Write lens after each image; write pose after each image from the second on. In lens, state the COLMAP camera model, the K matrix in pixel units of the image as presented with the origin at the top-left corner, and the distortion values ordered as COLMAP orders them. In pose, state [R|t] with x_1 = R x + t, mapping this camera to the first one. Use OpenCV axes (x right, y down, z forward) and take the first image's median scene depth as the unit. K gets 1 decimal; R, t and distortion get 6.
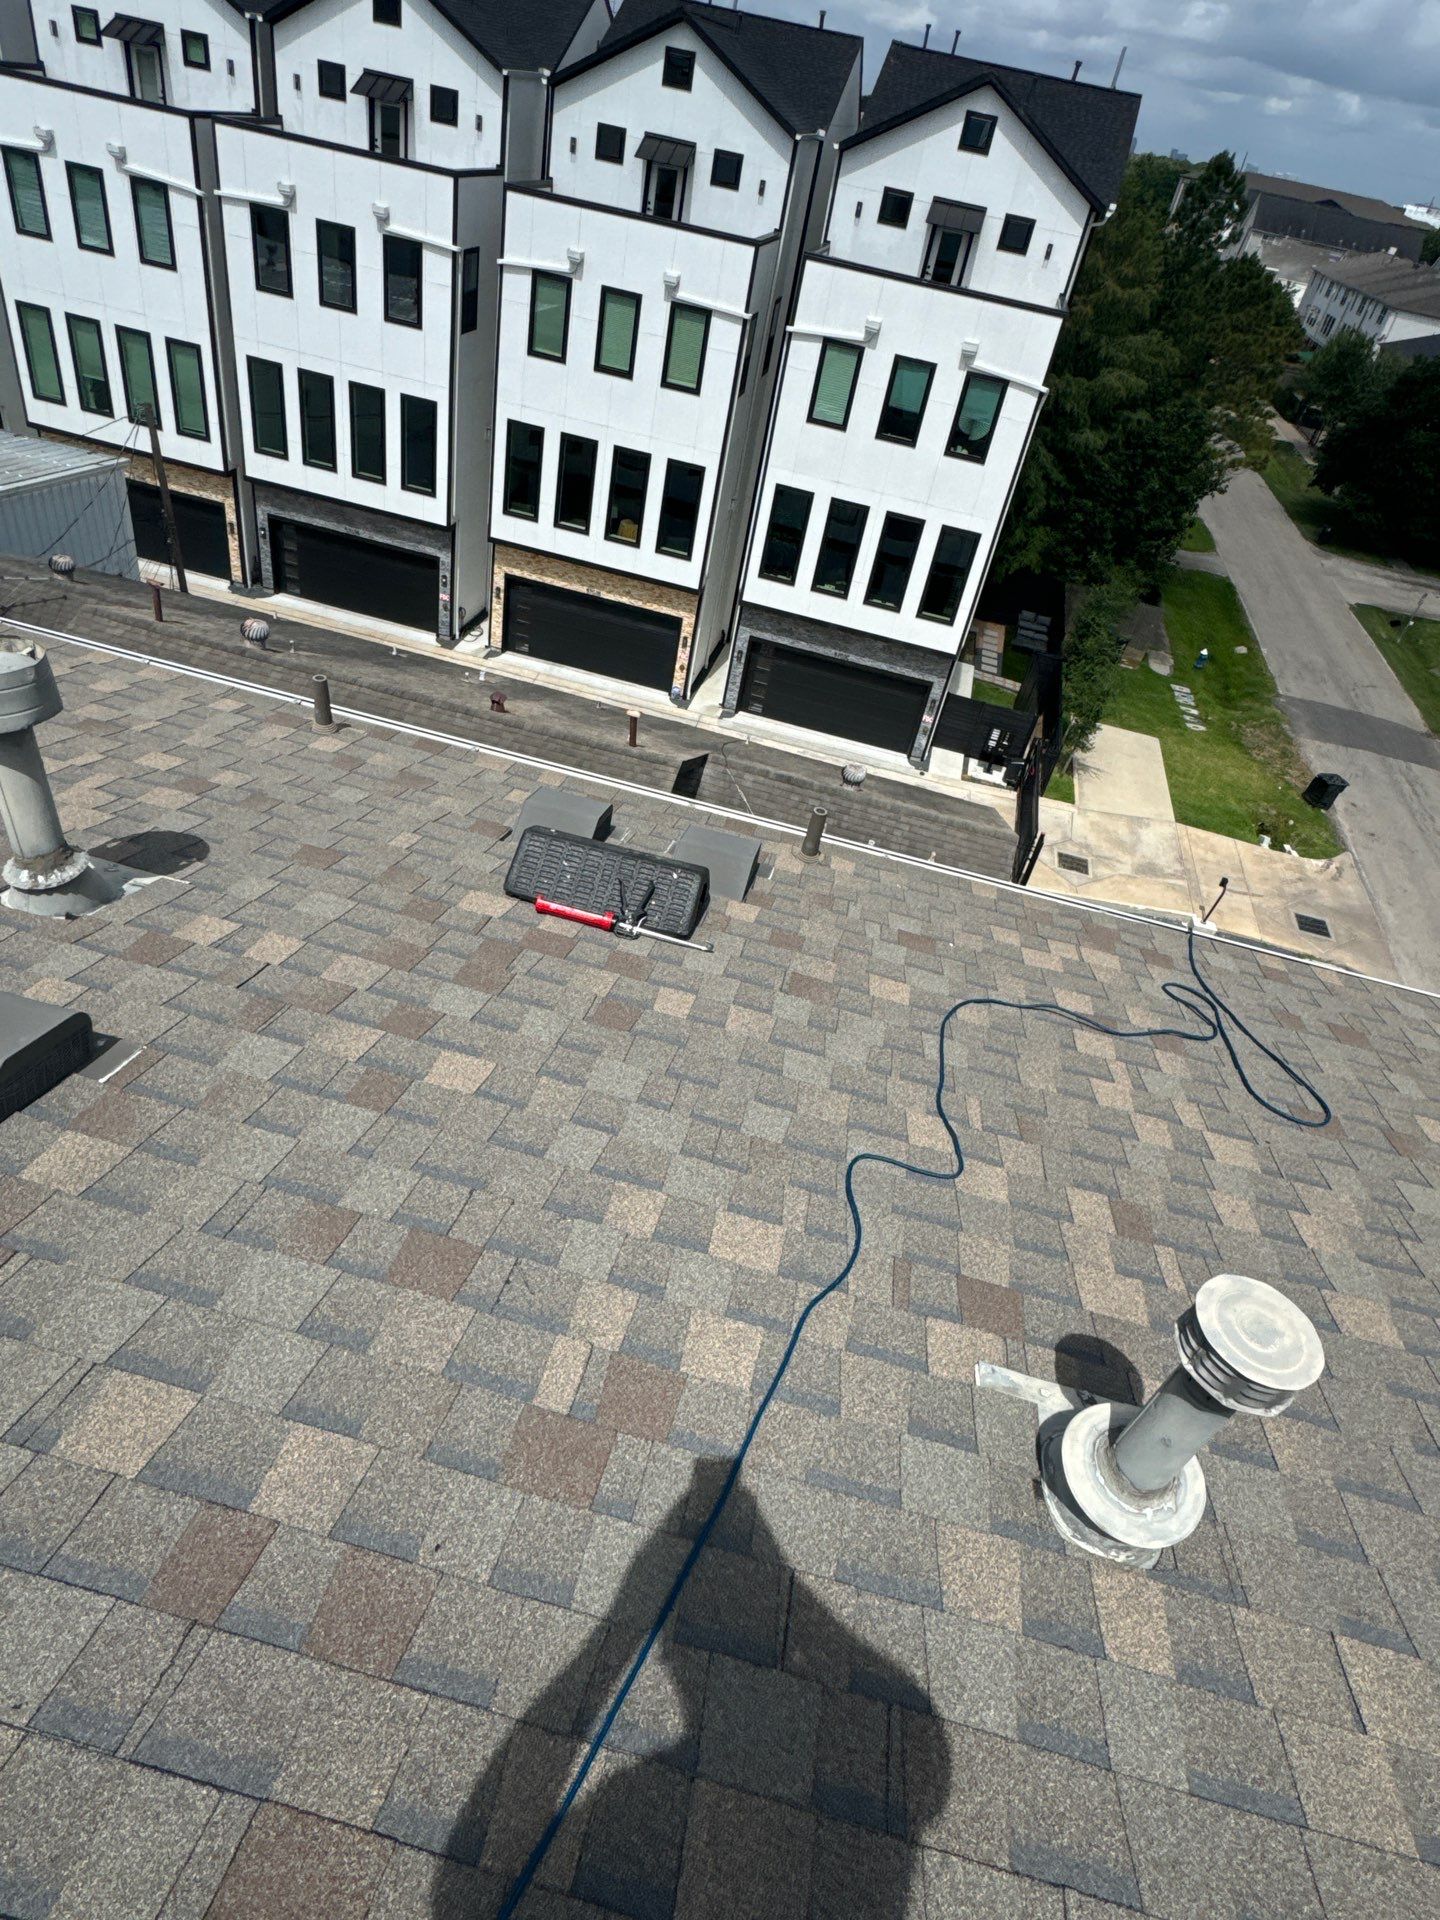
lens RADIAL K [[1161.9, 0, 720.0], [0, 1161.9, 960.0], [0, 0, 1]] dist [0.003027, 0.000757]
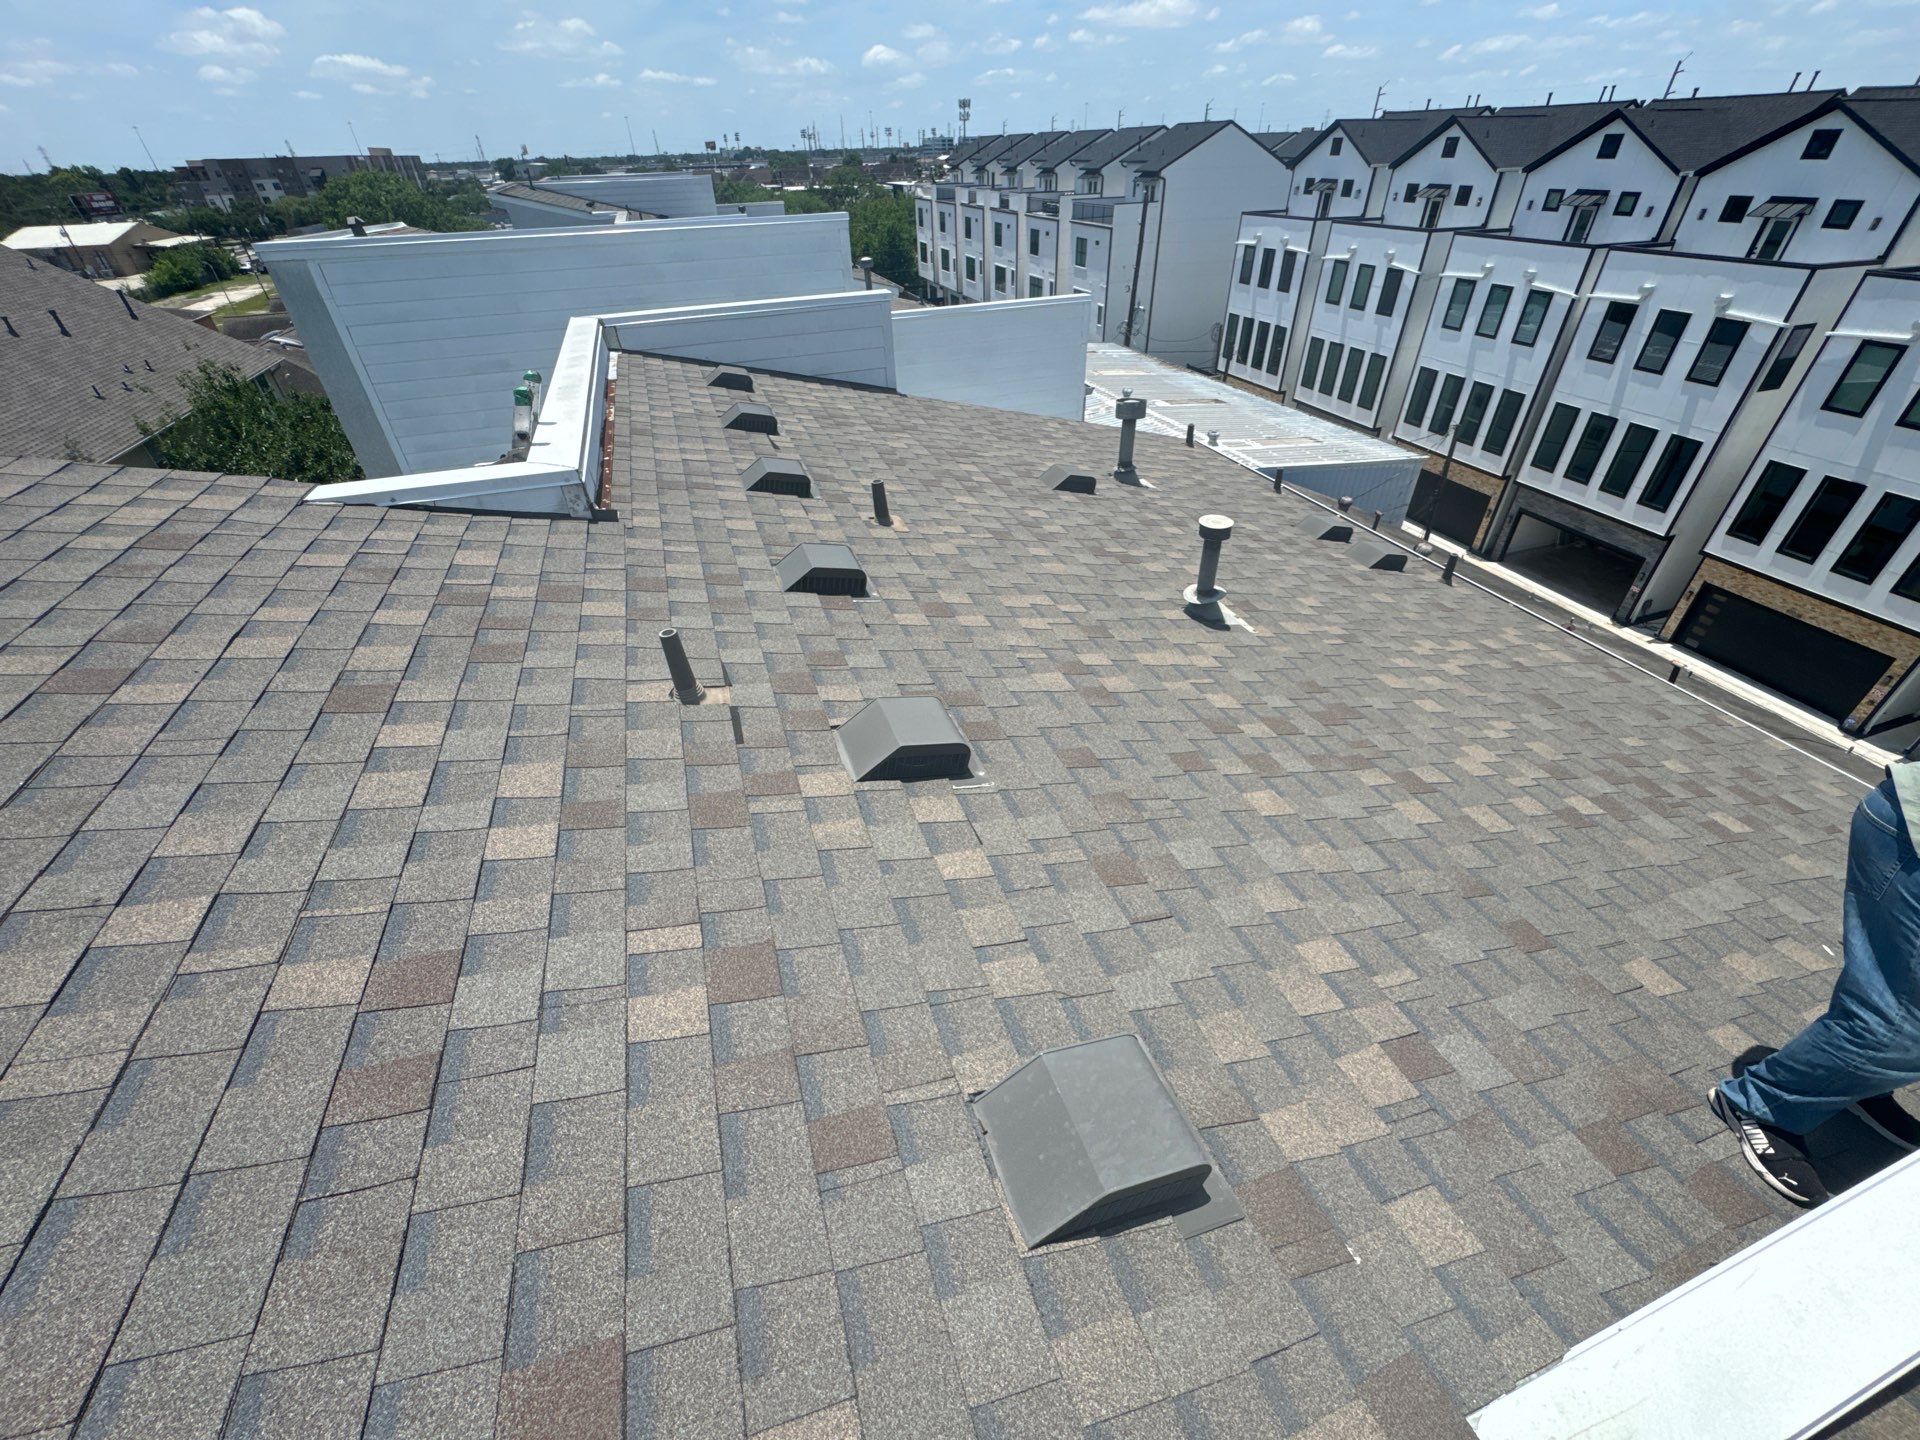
lens RADIAL K [[764.2, 0, 970.4], [0, 764.2, 720.4], [0, 0, 1]] dist [0.000941, -0.000072]
pose [[0.500207, 0.363449, -0.785938, 0.128311], [-0.442741, 0.887382, 0.128580, 0.035771], [0.744160, 0.283650, 0.604789, -0.010206]]
